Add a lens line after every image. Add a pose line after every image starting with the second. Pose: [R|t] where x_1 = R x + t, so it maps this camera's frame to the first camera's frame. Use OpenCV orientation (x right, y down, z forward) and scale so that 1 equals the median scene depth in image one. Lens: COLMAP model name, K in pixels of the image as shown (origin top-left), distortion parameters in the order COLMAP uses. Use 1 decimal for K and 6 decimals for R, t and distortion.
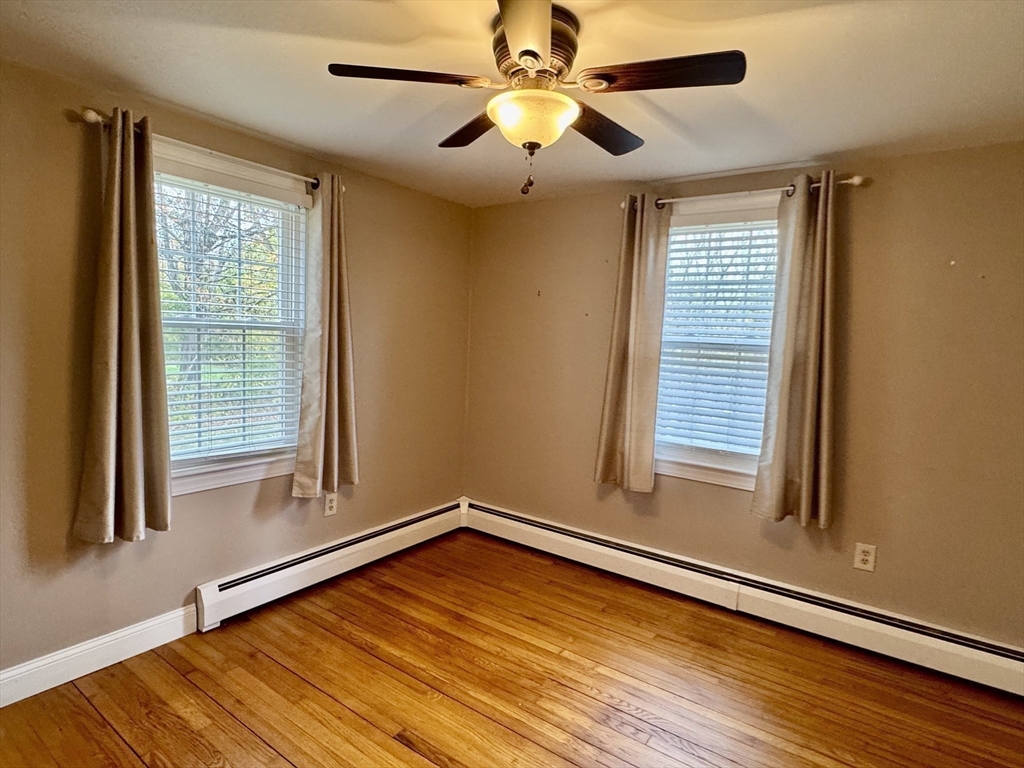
lens RADIAL K [[559.0, 0, 510.0], [0, 559.0, 387.8], [0, 0, 1]] dist [0.000154, 0.000640]
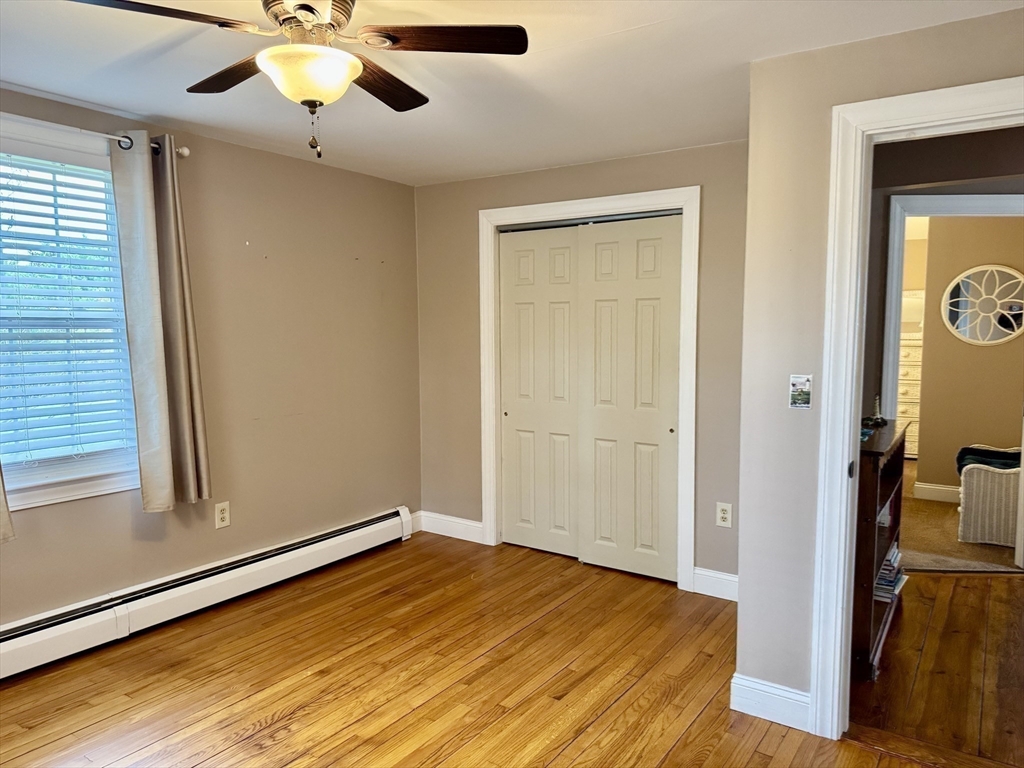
lens RADIAL K [[732.1, 0, 517.1], [0, 732.1, 390.7], [0, 0, 1]] dist [0.005458, 0.002053]
pose [[-0.026486, -0.132219, 0.990867, -0.728044], [0.091419, 0.986740, 0.134112, -0.065735], [-0.995460, 0.094136, -0.014047, 0.442073]]
